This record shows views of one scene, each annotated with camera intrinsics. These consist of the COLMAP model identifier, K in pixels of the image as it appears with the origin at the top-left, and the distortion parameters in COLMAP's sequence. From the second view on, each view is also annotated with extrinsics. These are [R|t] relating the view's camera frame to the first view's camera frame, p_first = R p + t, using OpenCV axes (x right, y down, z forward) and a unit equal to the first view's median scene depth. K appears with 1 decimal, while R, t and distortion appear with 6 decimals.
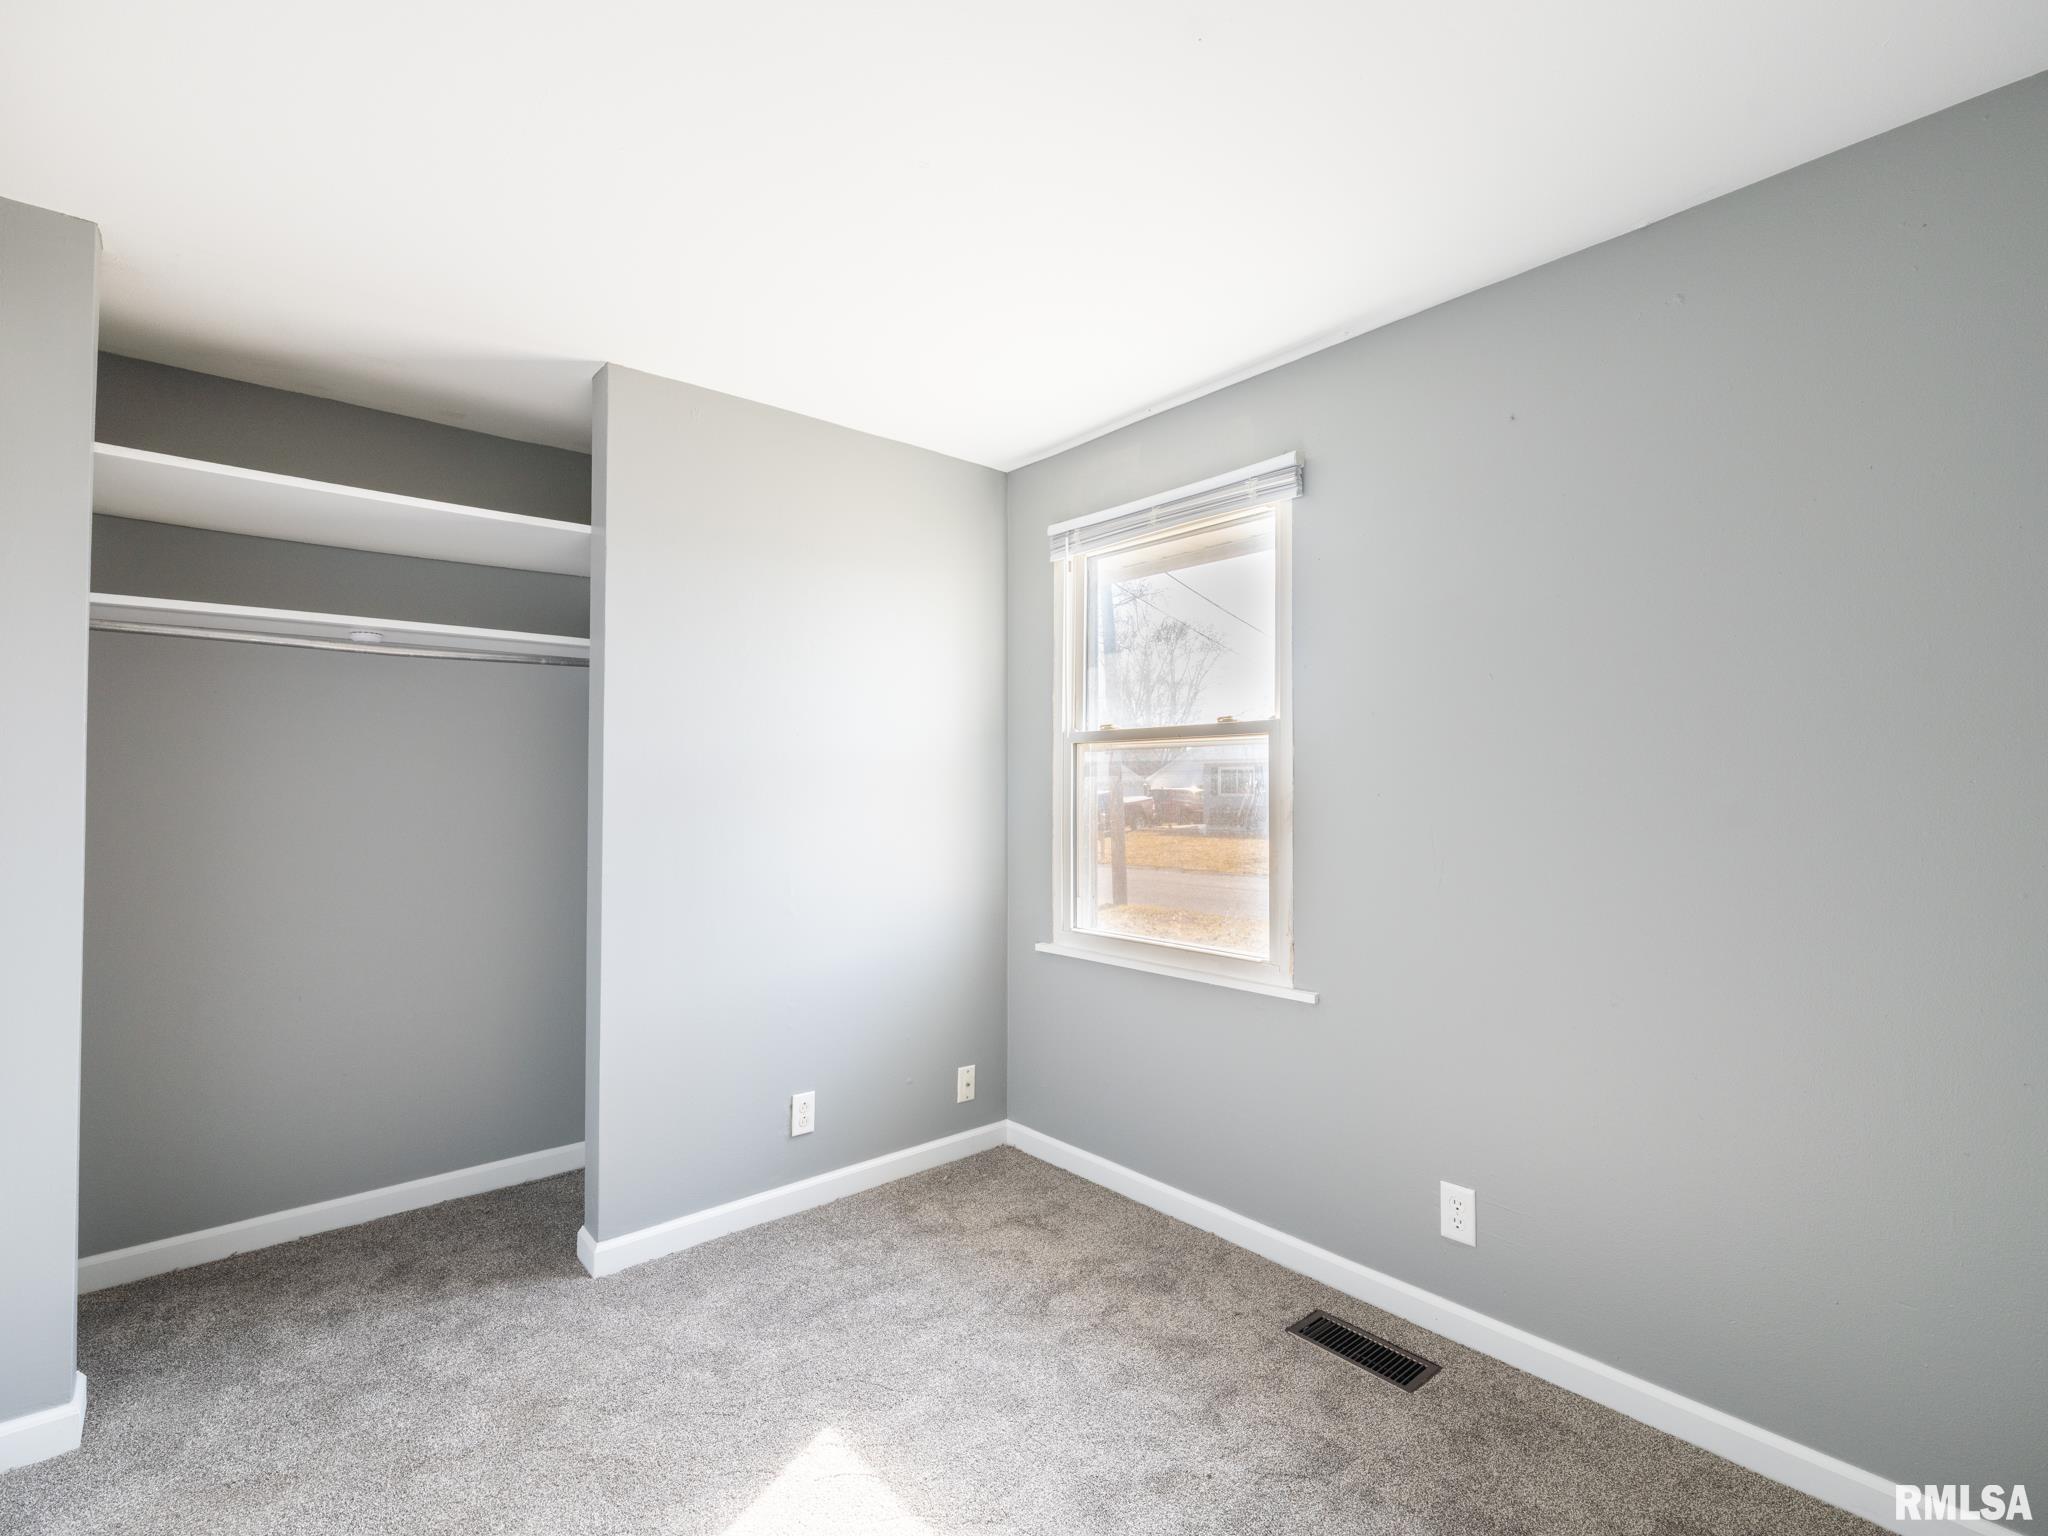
lens RADIAL K [[957.8, 0, 1036.6], [0, 957.8, 779.3], [0, 0, 1]] dist [-0.005986, 0.002701]
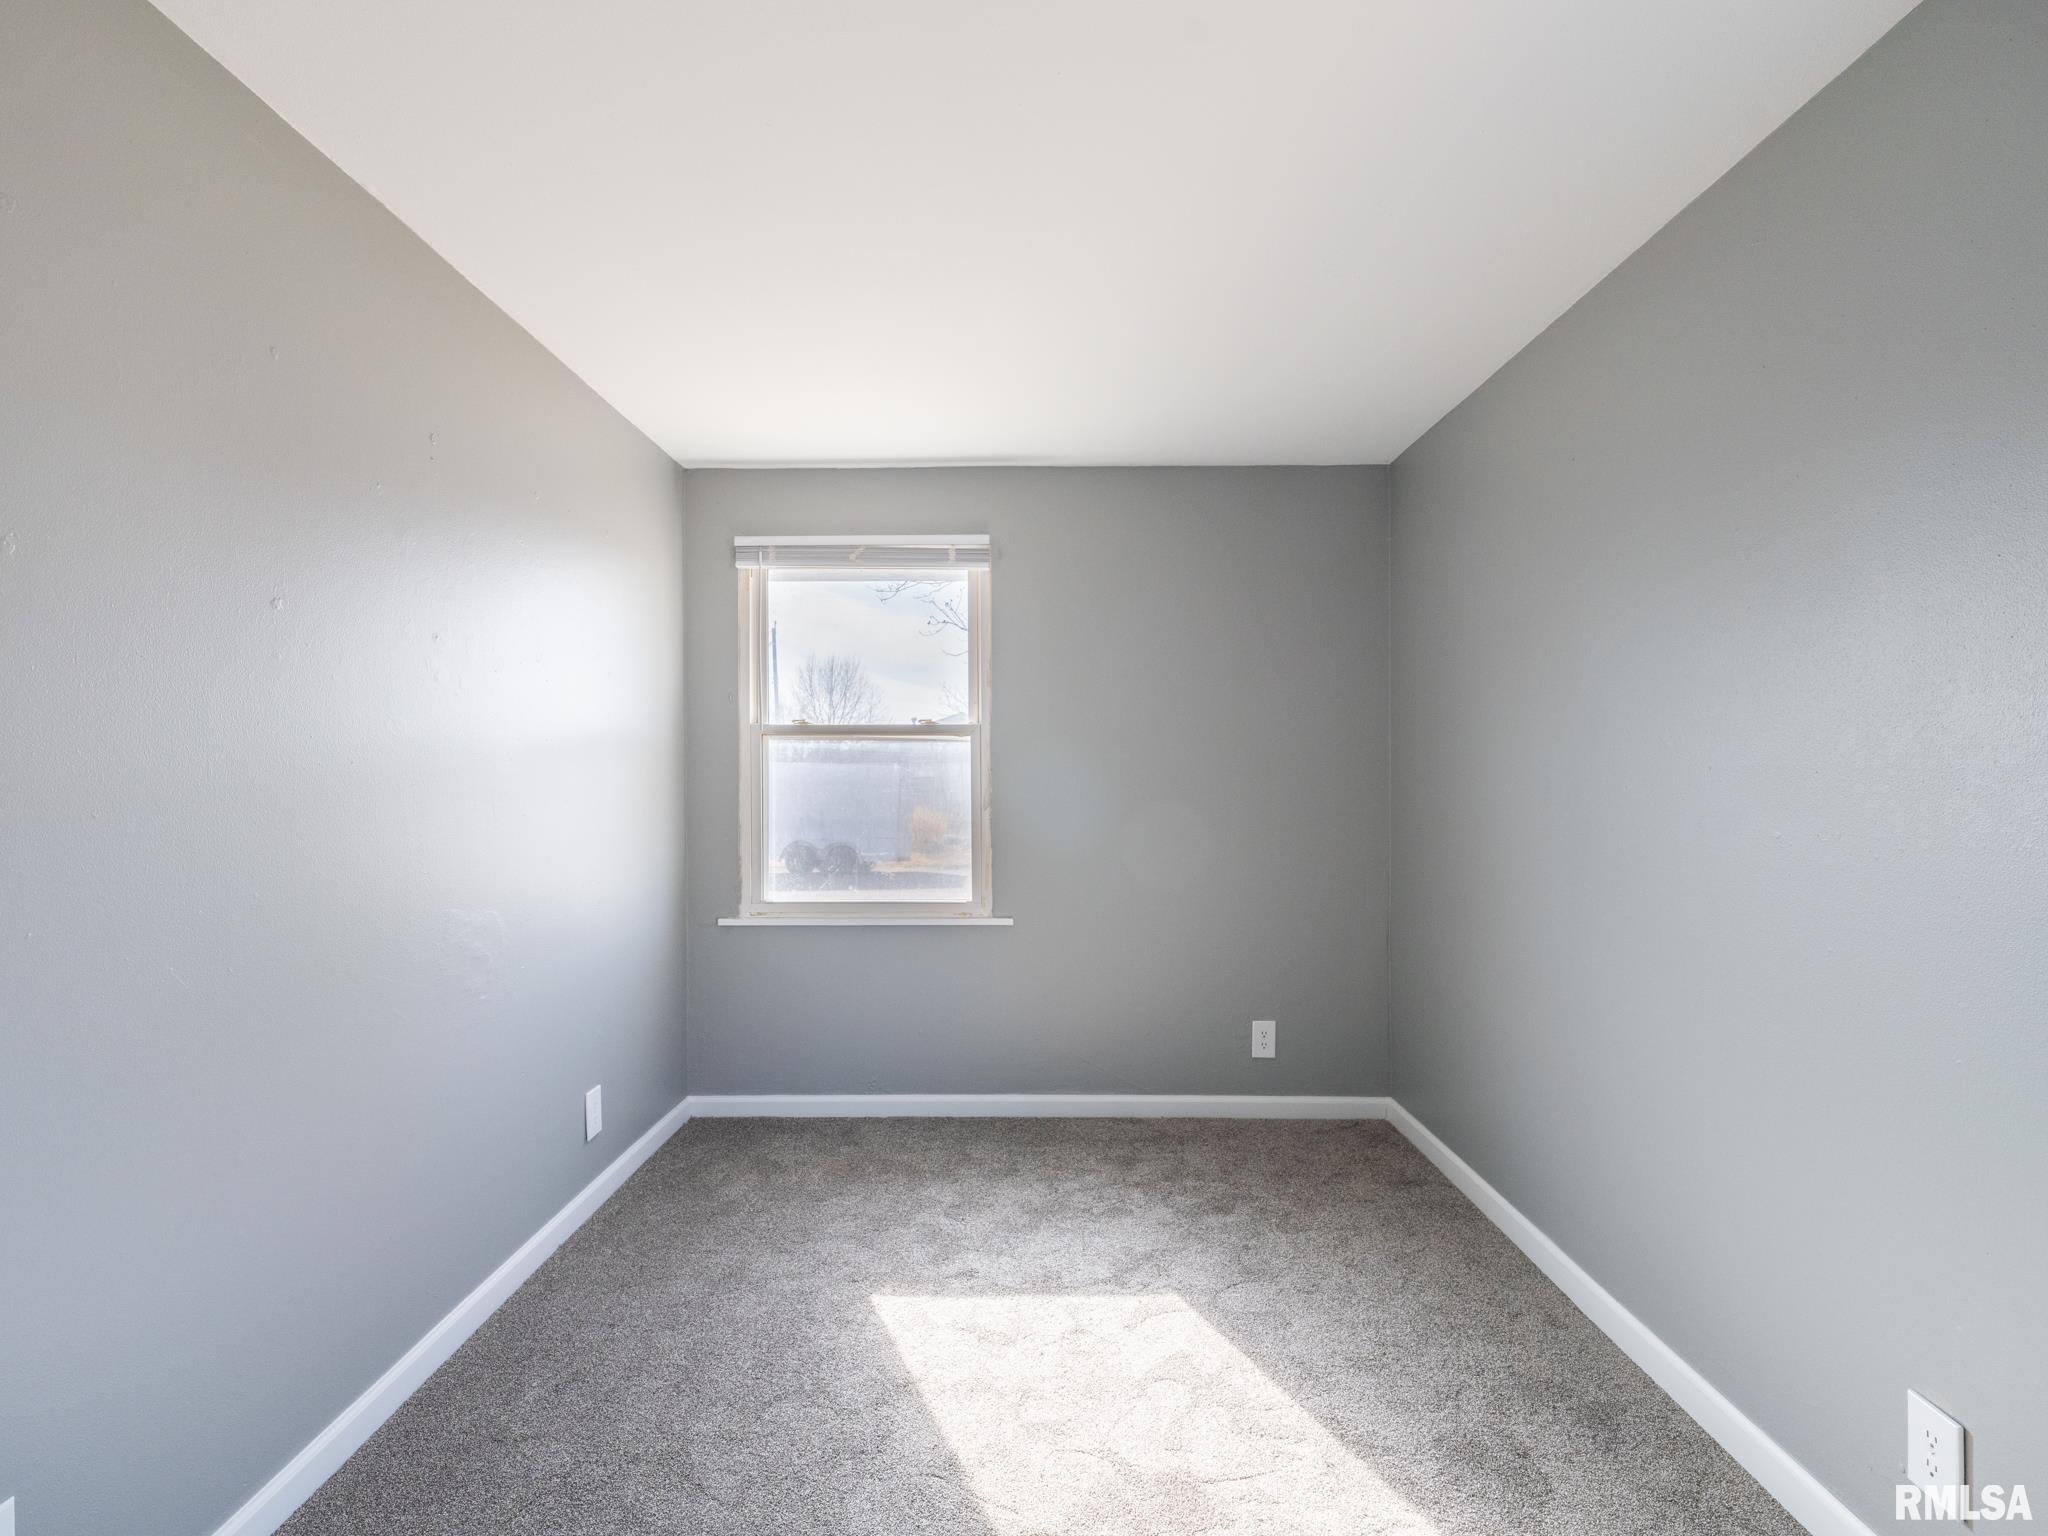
lens RADIAL K [[957.8, 0, 1022.2], [0, 957.8, 772.4], [0, 0, 1]] dist [-0.005986, 0.002701]
pose [[0.668202, -0.010856, 0.743900, -0.721368], [-0.002541, 0.999854, 0.016874, -0.017070], [-0.743975, -0.013165, 0.668078, 0.034082]]
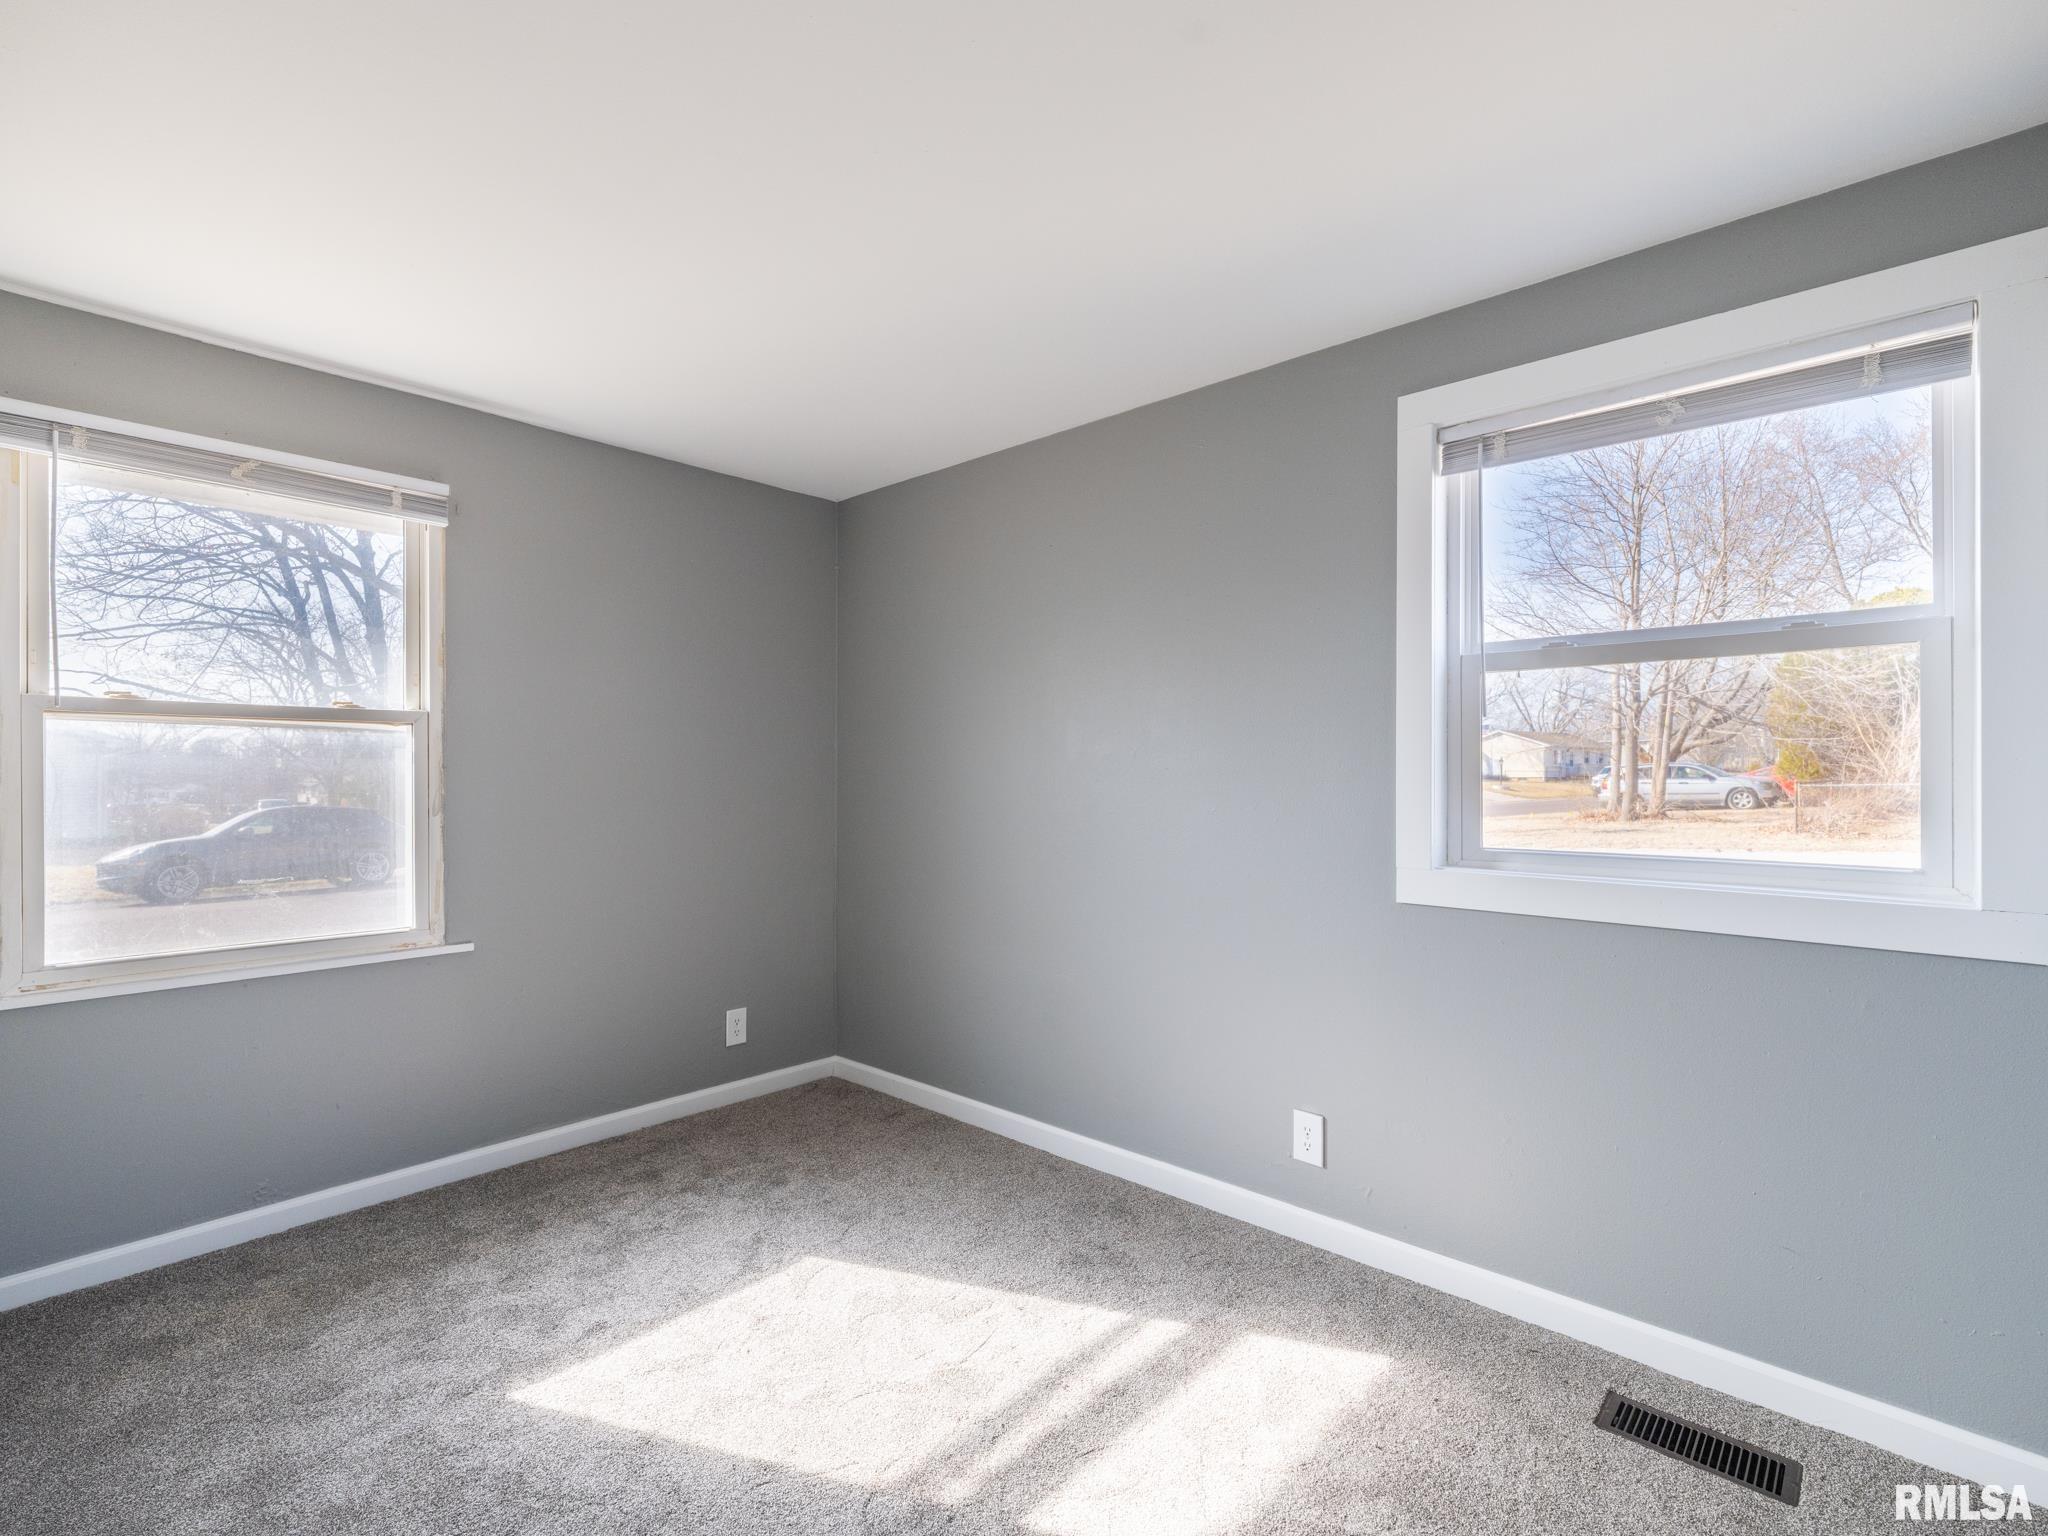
lens RADIAL K [[957.8, 0, 1028.9], [0, 957.8, 771.9], [0, 0, 1]] dist [-0.005986, 0.002701]
pose [[-0.114407, -0.009598, 0.993388, -0.937833], [-0.014262, 0.999866, 0.008018, -0.010564], [-0.993332, -0.013250, -0.114528, 0.418519]]
